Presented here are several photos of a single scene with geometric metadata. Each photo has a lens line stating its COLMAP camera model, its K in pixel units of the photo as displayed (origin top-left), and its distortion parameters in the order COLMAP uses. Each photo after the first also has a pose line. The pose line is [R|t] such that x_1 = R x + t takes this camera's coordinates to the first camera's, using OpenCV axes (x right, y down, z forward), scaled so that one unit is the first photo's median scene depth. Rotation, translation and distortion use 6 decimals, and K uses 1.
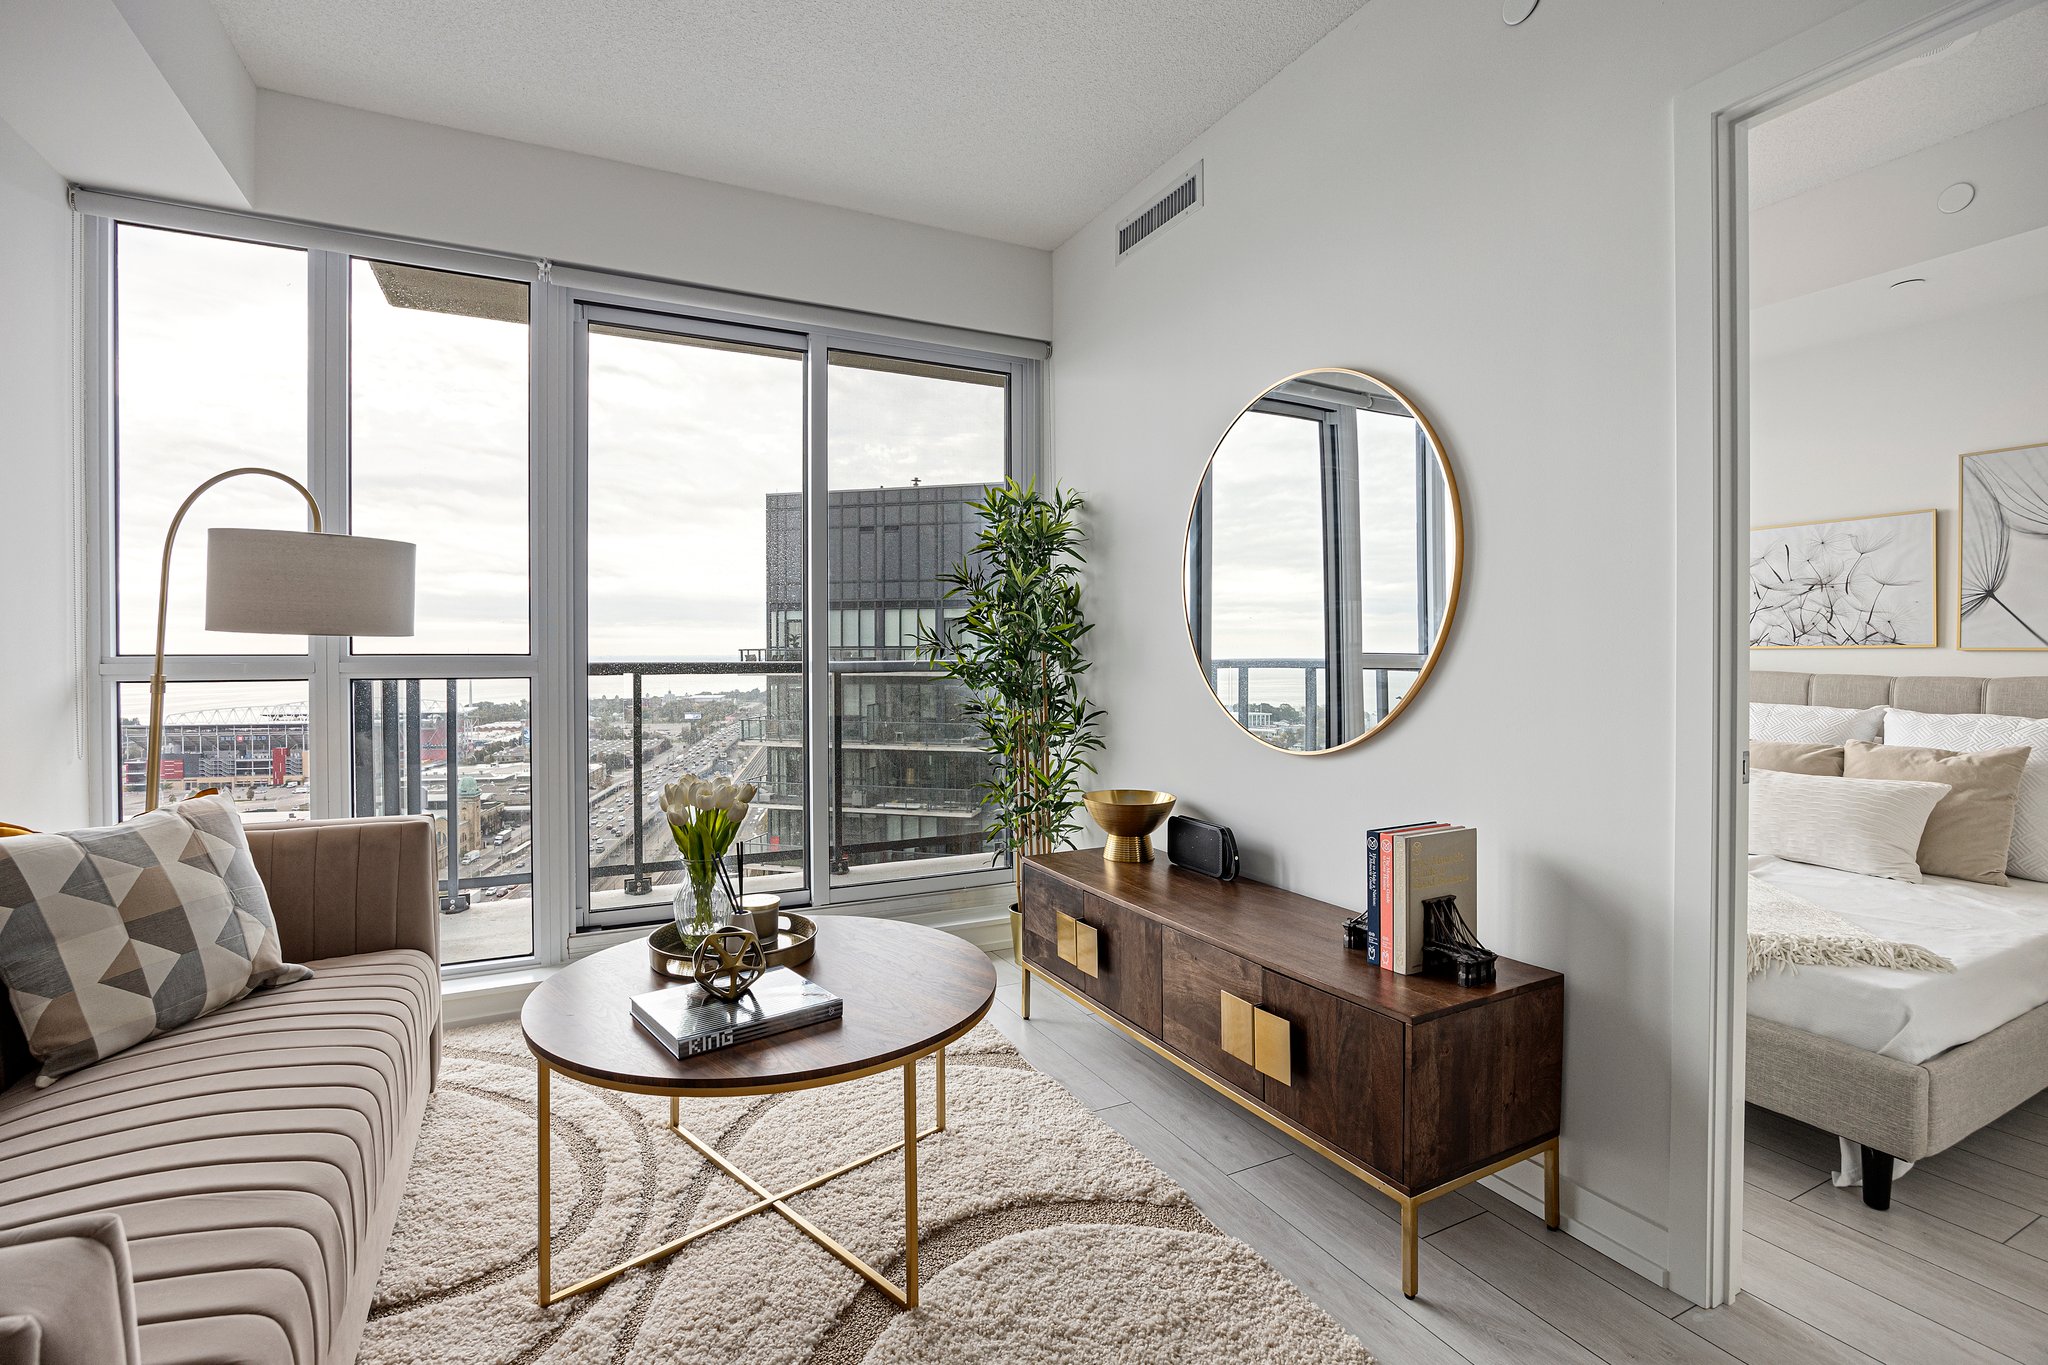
lens RADIAL K [[941.5, 0, 1017.8], [0, 941.5, 668.4], [0, 0, 1]] dist [-0.022584, 0.002991]
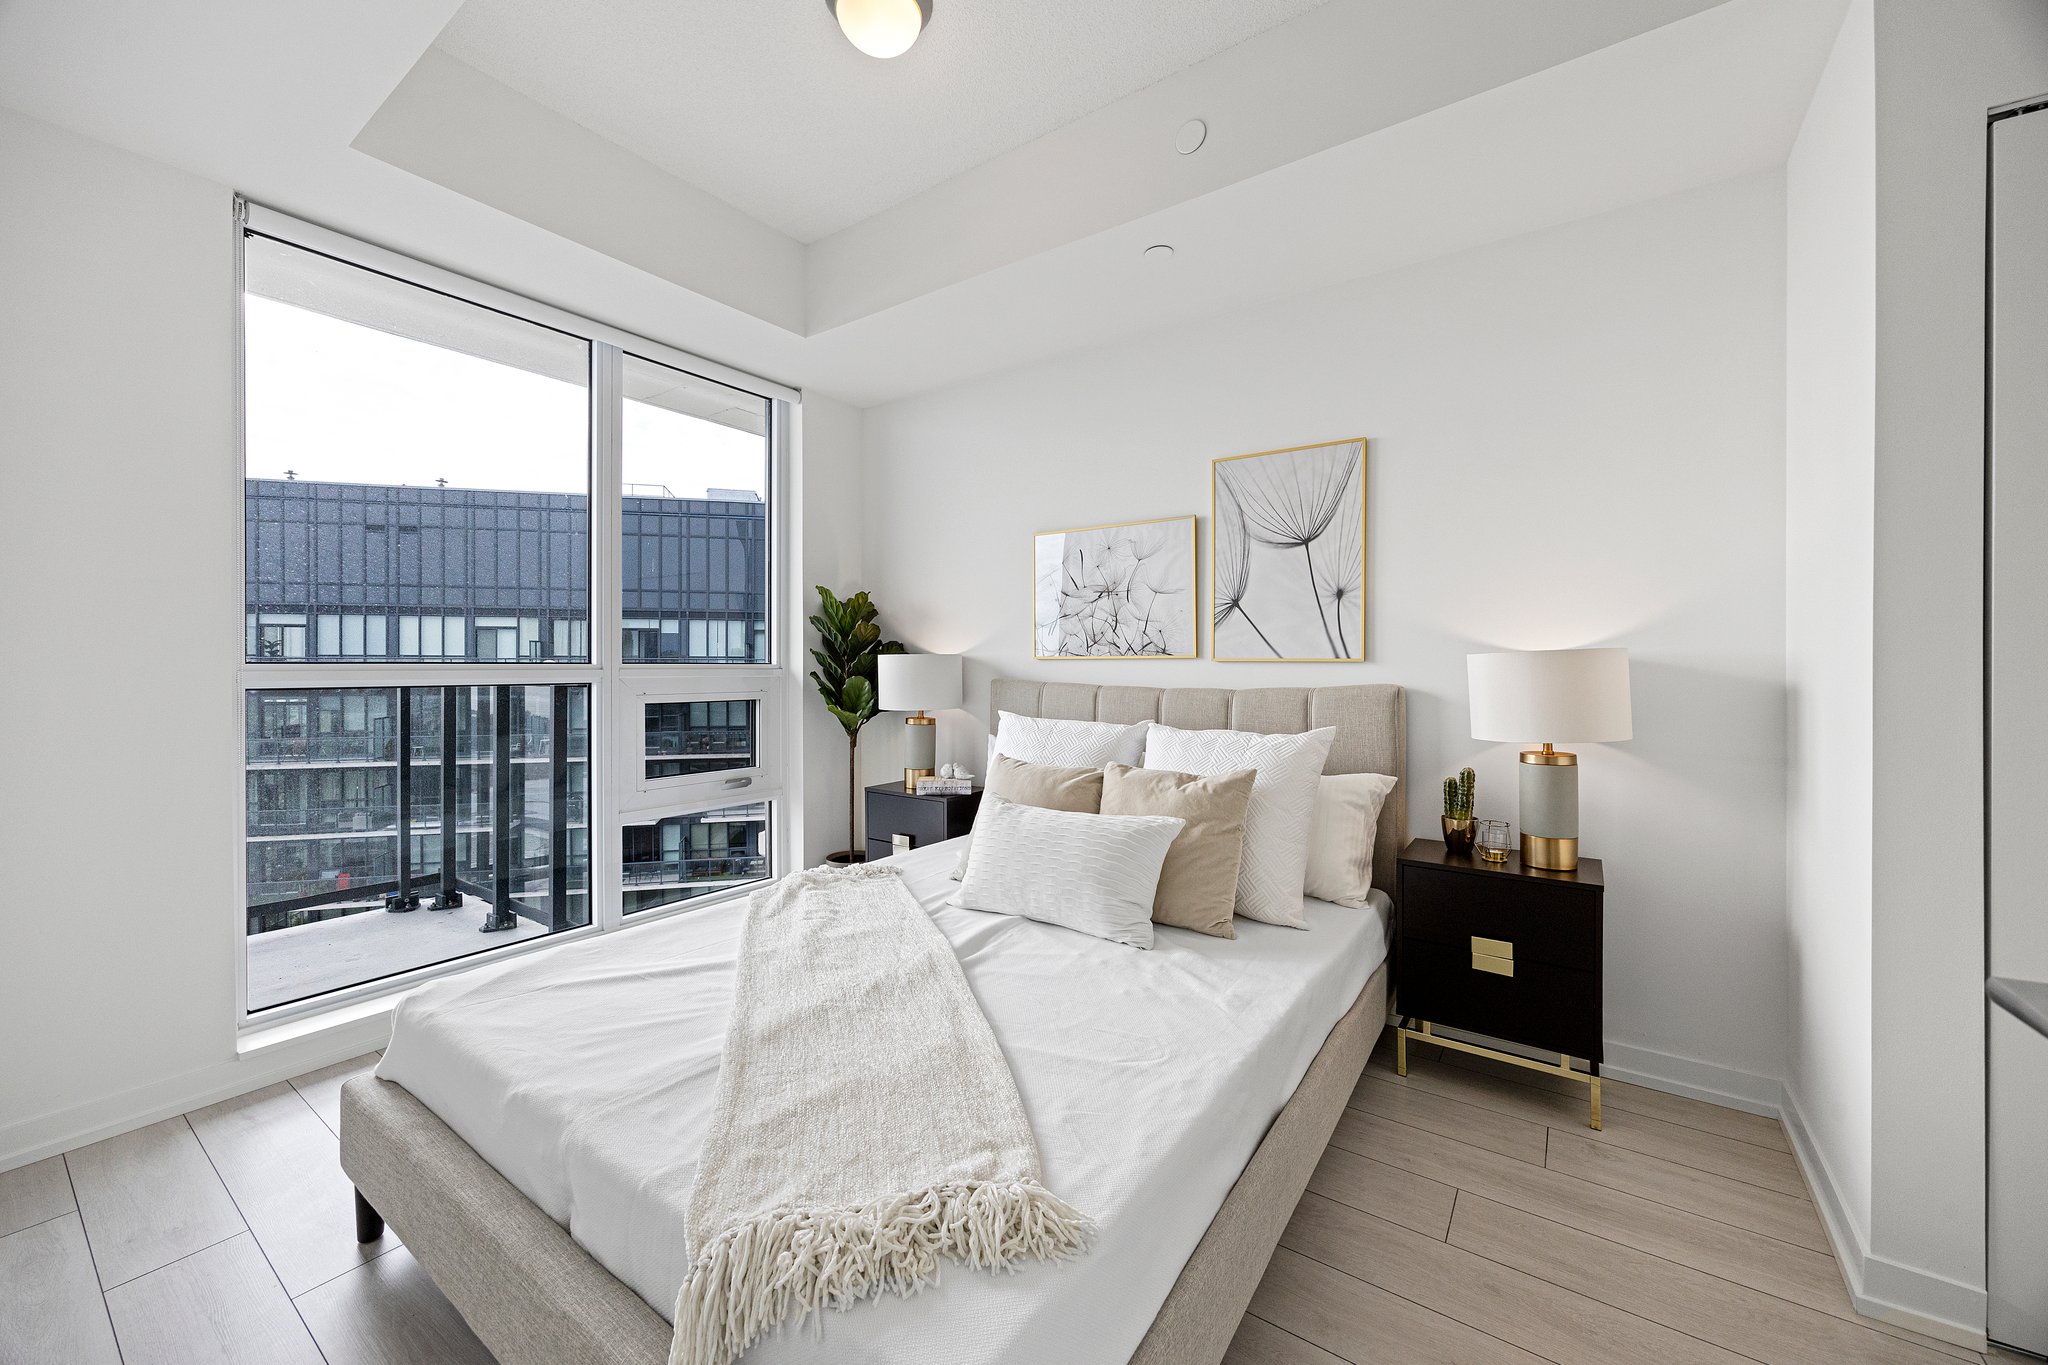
lens RADIAL K [[799.9, 0, 1023.9], [0, 799.9, 671.8], [0, 0, 1]] dist [-0.005179, 0.003430]
pose [[0.878523, -0.000413, 0.477700, 0.428737], [0.003930, 0.999972, -0.006363, -0.003693], [-0.477684, 0.007467, 0.878500, 0.343619]]
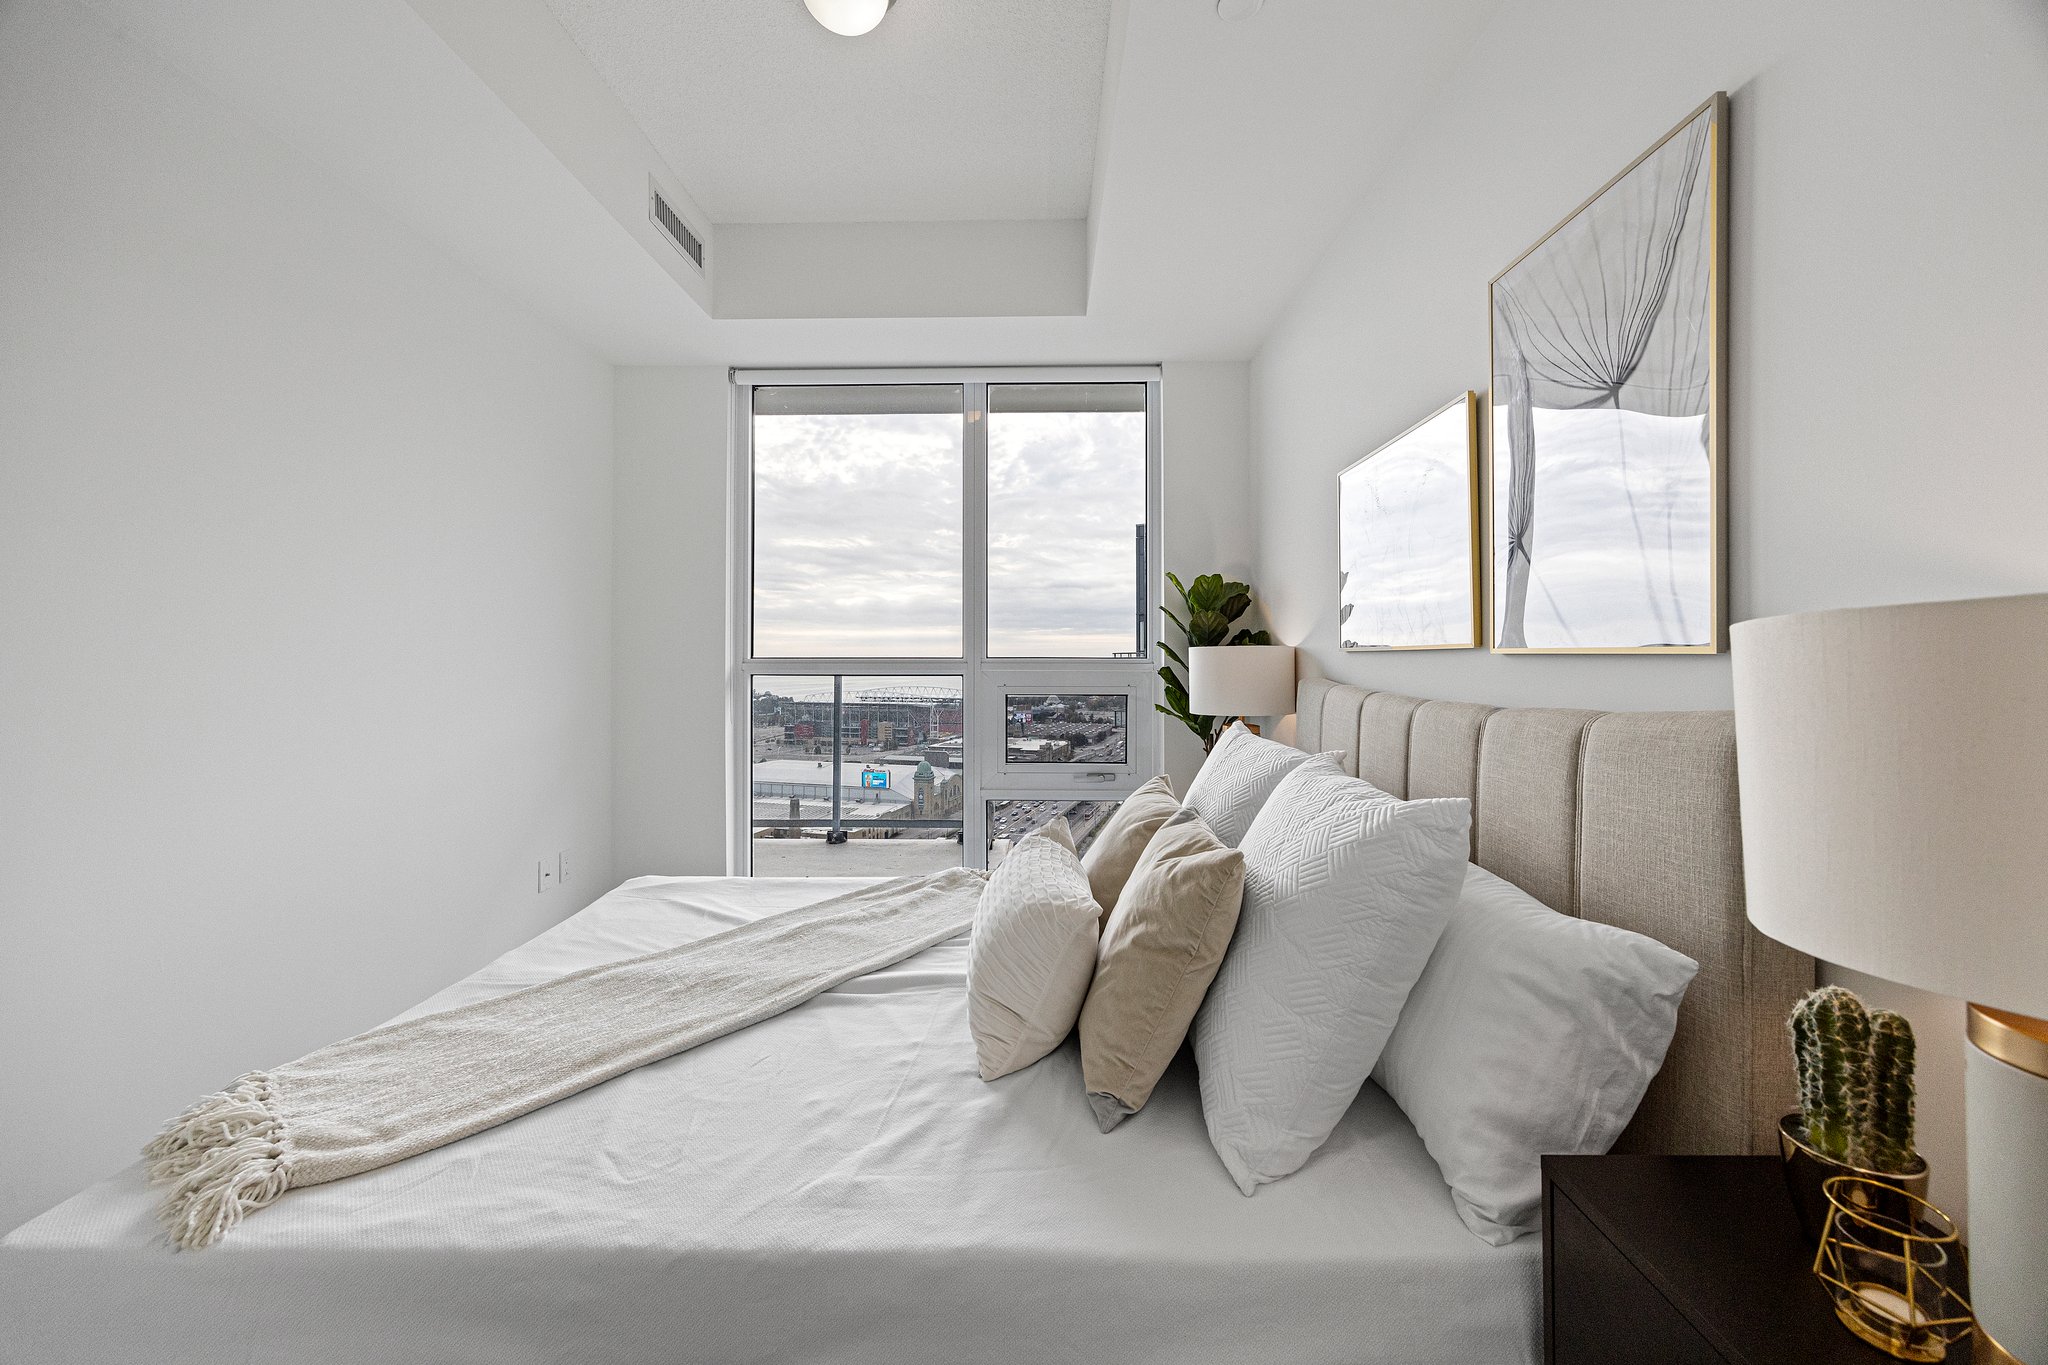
lens RADIAL K [[799.9, 0, 1014.6], [0, 799.9, 647.2], [0, 0, 1]] dist [-0.005179, 0.003430]
pose [[0.886204, -0.002281, -0.463290, 0.964796], [-0.009602, 0.999683, -0.023288, -0.009387], [0.463197, 0.025086, 0.885900, 0.460666]]
